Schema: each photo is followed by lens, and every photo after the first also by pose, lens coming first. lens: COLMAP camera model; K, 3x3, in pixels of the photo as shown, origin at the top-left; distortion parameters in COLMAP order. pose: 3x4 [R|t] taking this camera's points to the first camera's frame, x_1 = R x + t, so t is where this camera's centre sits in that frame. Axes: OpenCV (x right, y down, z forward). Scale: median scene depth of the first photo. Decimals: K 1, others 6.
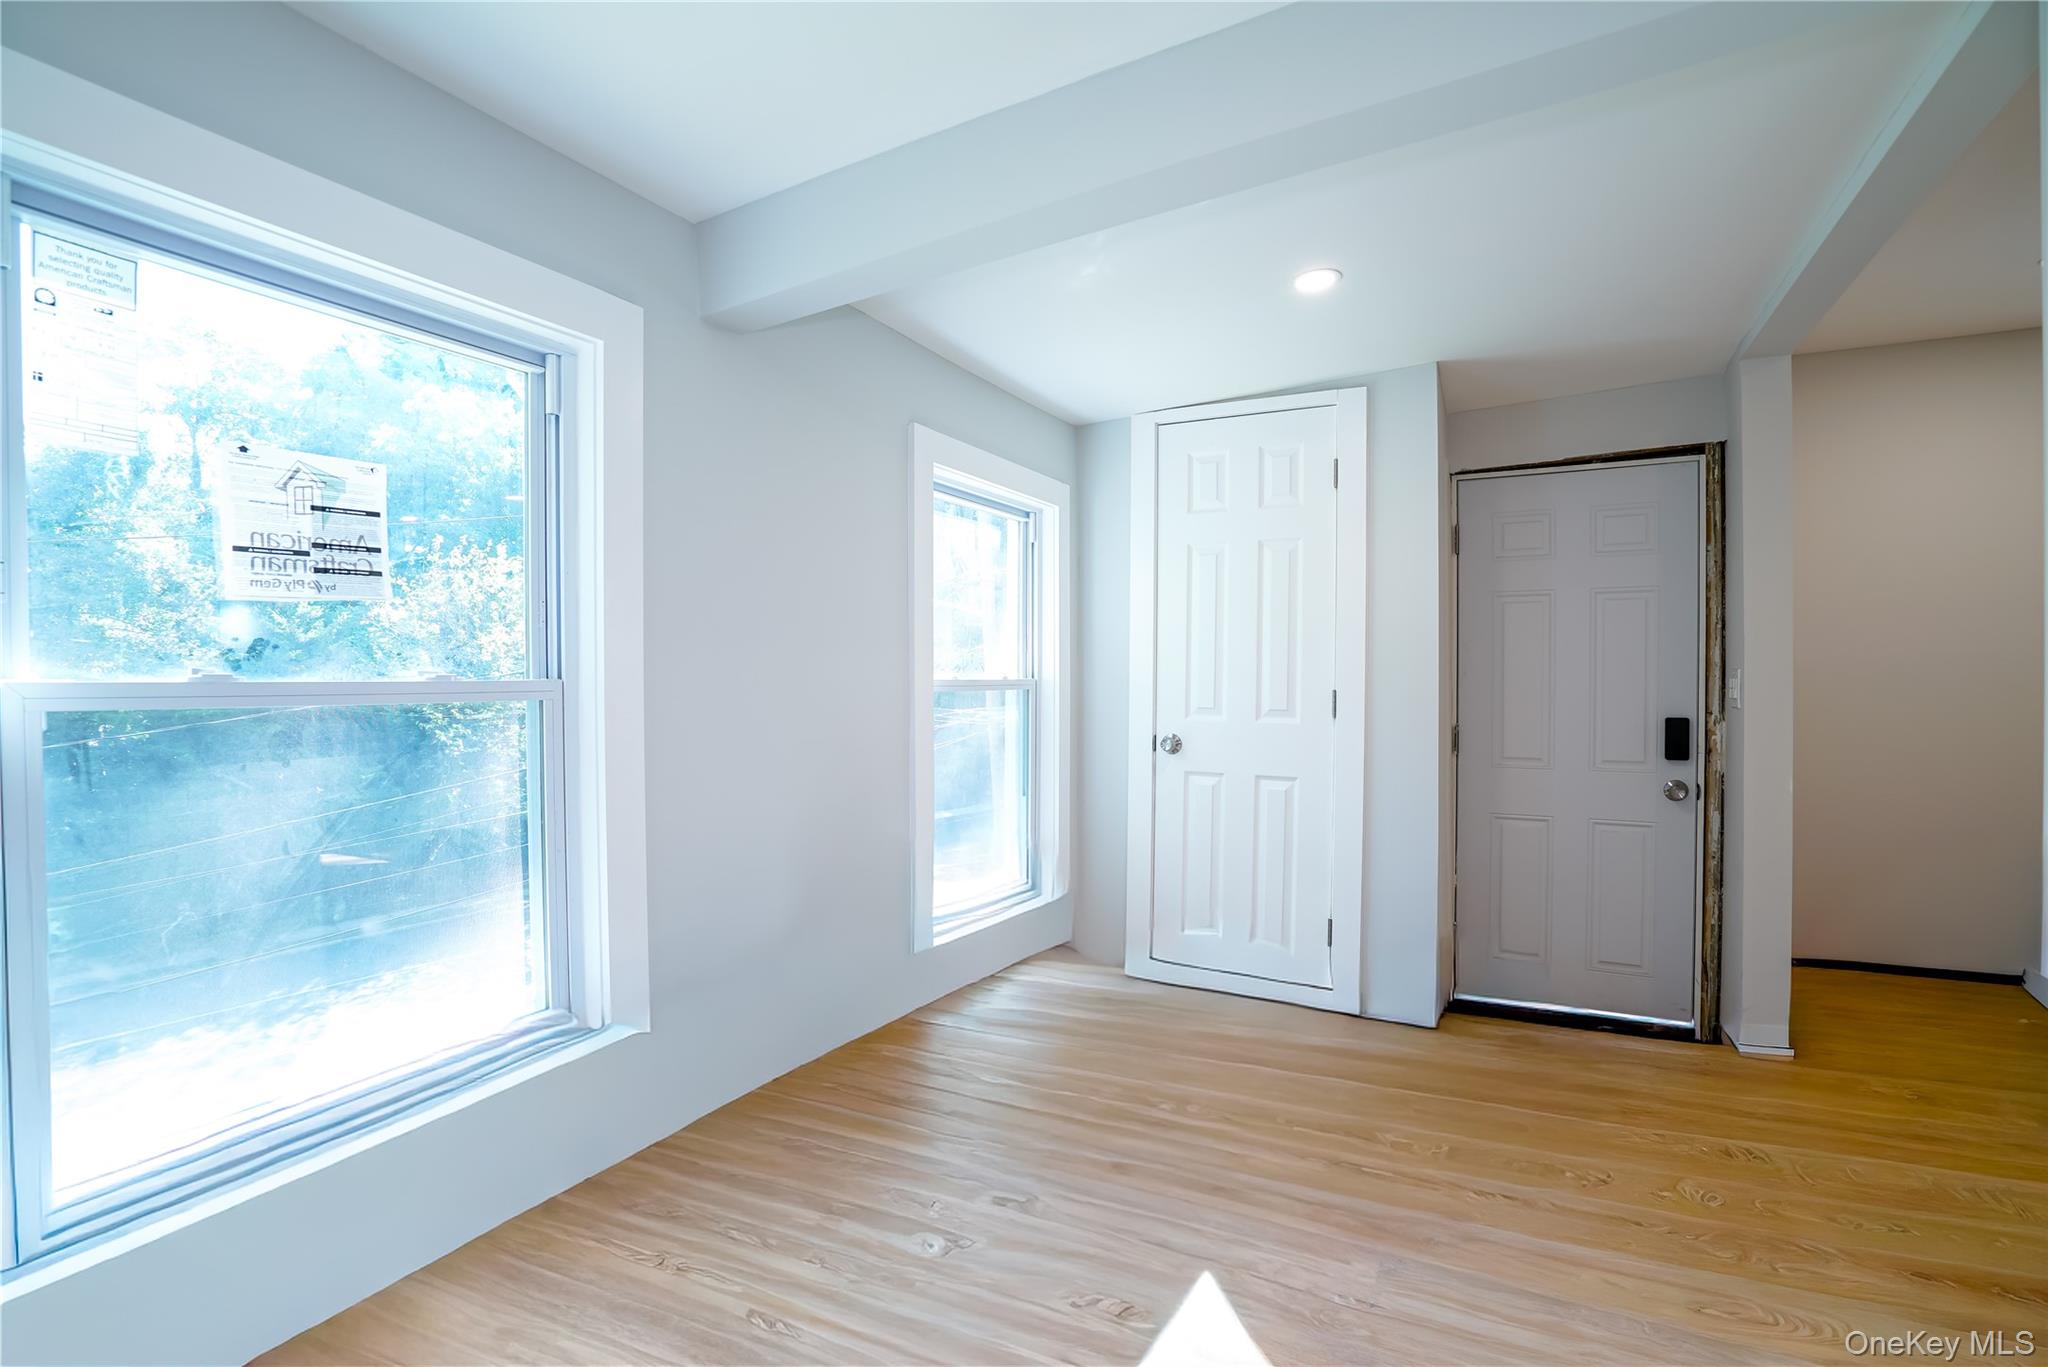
lens RADIAL K [[978.3, 0, 1012.6], [0, 978.3, 696.3], [0, 0, 1]] dist [-0.031658, 0.014266]
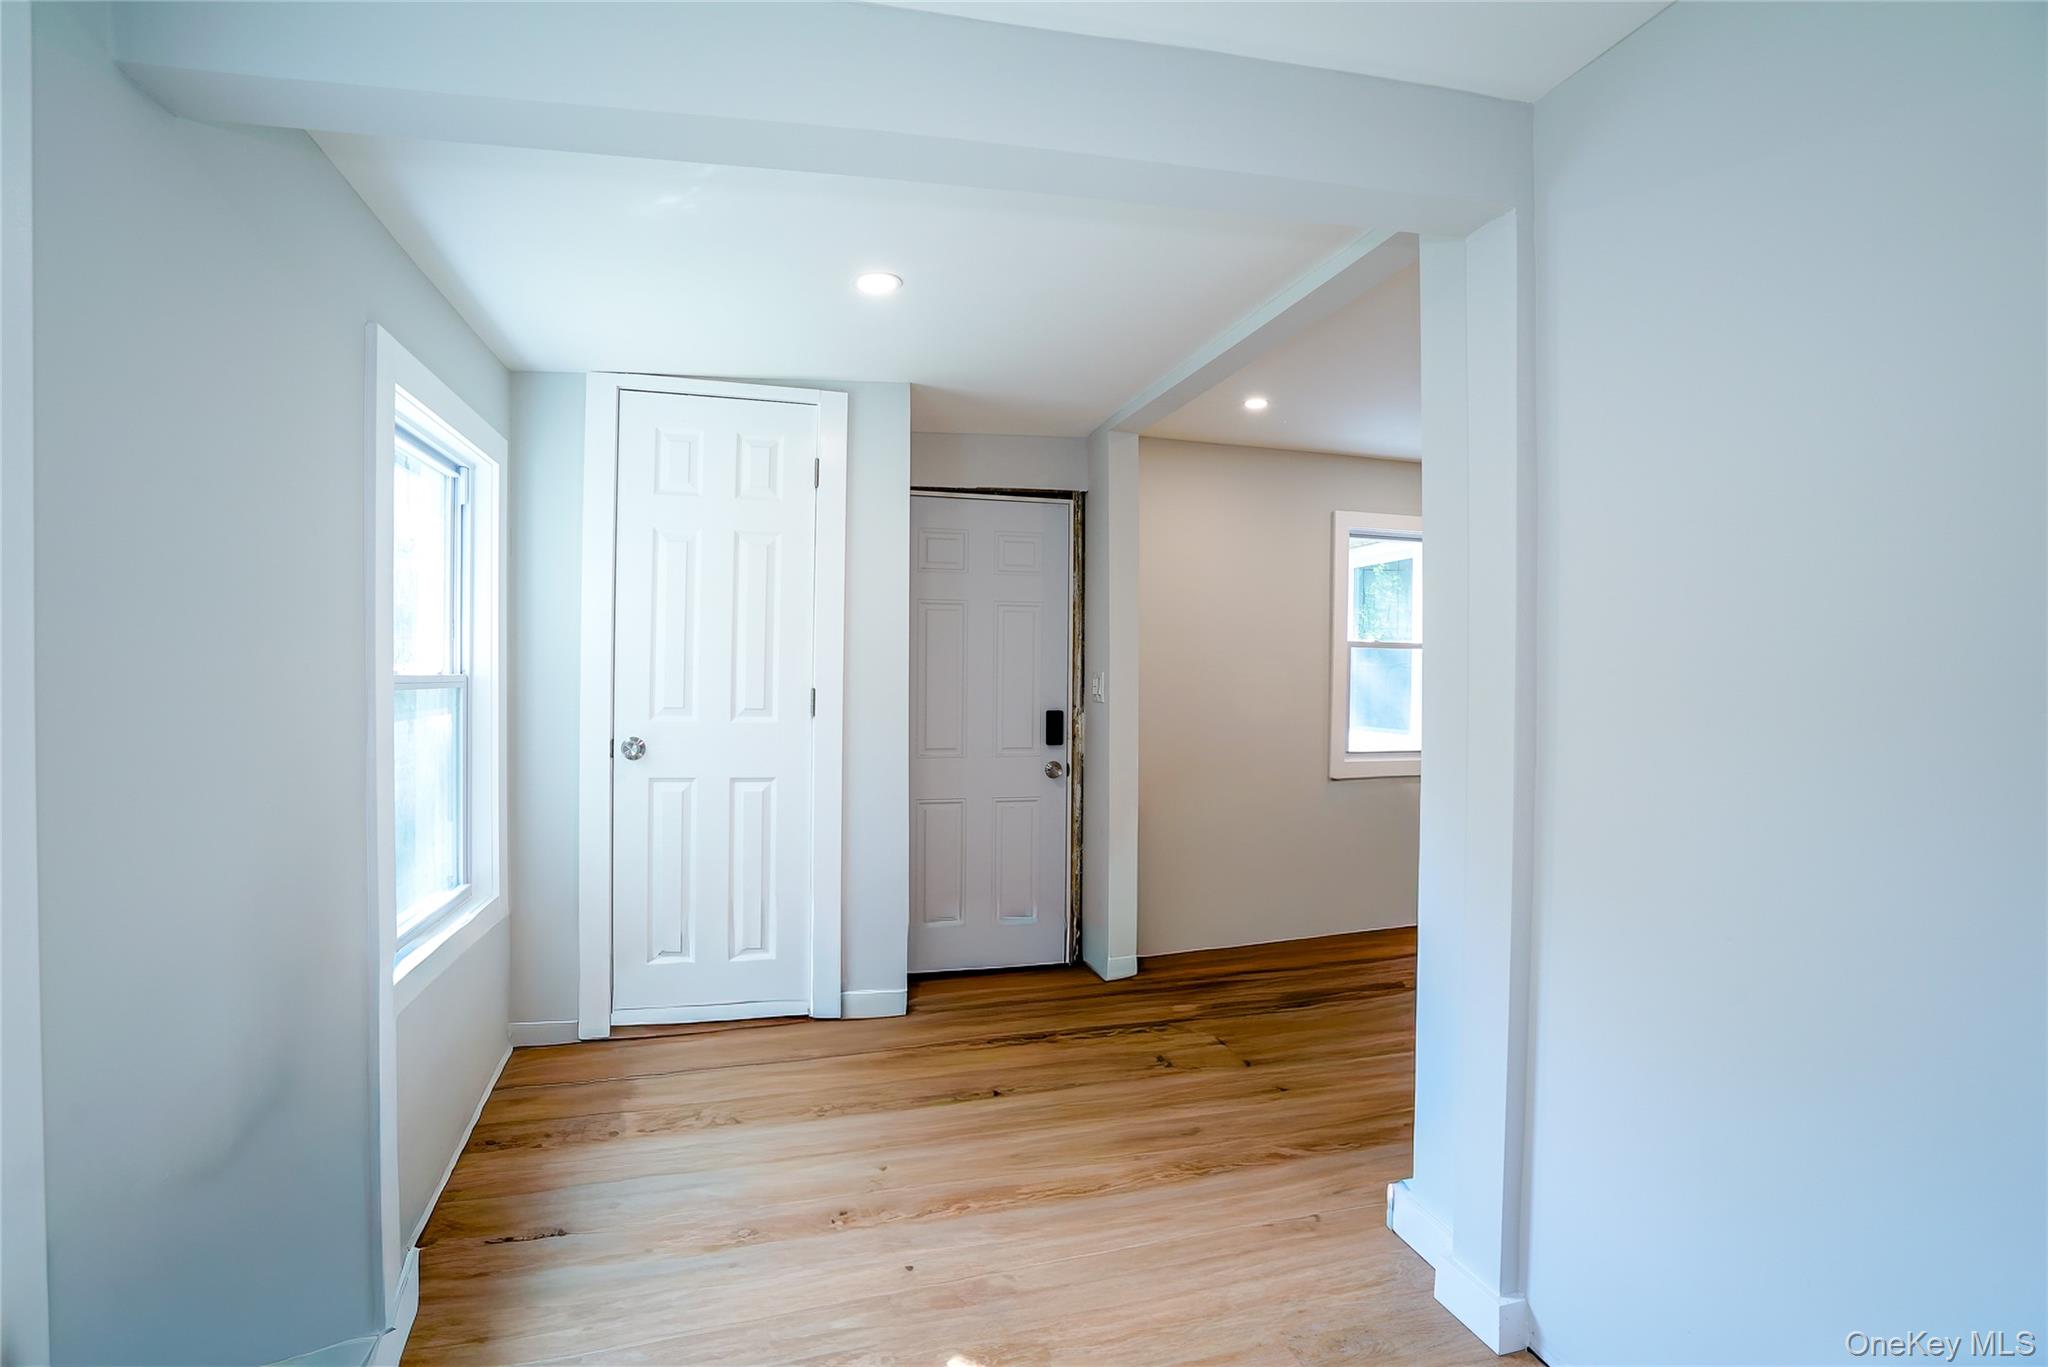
lens RADIAL K [[970.8, 0, 1025.6], [0, 970.8, 674.3], [0, 0, 1]] dist [-0.000619, 0.000024]
pose [[0.749097, 0.008859, 0.662401, -0.160470], [0.003080, 0.999853, -0.016856, -0.003084], [-0.662453, 0.014668, 0.748959, 0.101030]]
